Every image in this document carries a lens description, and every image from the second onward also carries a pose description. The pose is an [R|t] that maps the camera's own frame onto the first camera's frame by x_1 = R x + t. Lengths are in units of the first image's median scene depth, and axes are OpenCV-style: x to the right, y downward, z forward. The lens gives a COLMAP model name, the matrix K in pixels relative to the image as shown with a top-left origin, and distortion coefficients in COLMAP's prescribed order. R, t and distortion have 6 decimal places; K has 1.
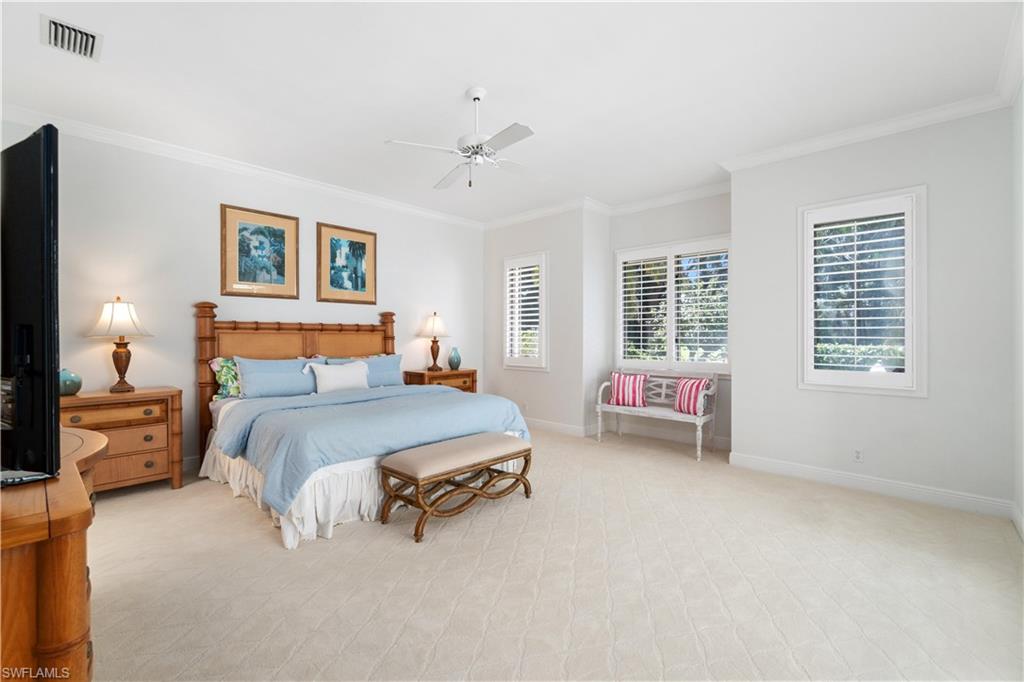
lens RADIAL K [[443.1, 0, 503.4], [0, 443.1, 339.4], [0, 0, 1]] dist [-0.002054, -0.000255]
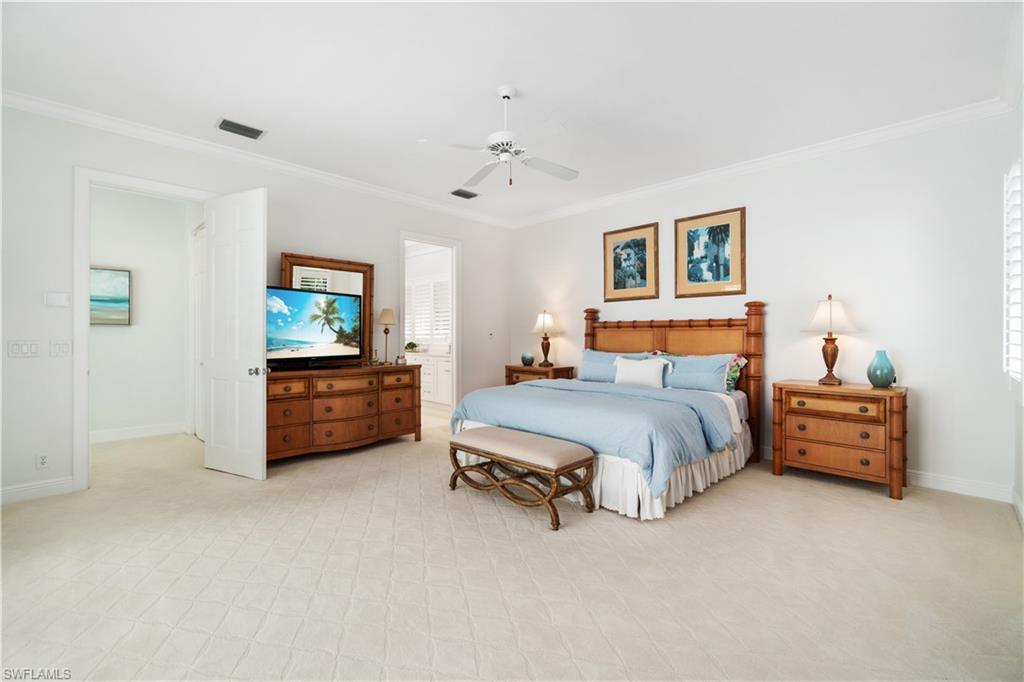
lens RADIAL K [[443.1, 0, 503.2], [0, 443.1, 336.2], [0, 0, 1]] dist [-0.002054, -0.000255]
pose [[-0.025087, 0.004831, -0.999674, 0.592630], [-0.003034, 0.999983, 0.004908, -0.002833], [0.999681, 0.003156, -0.025071, 0.624719]]
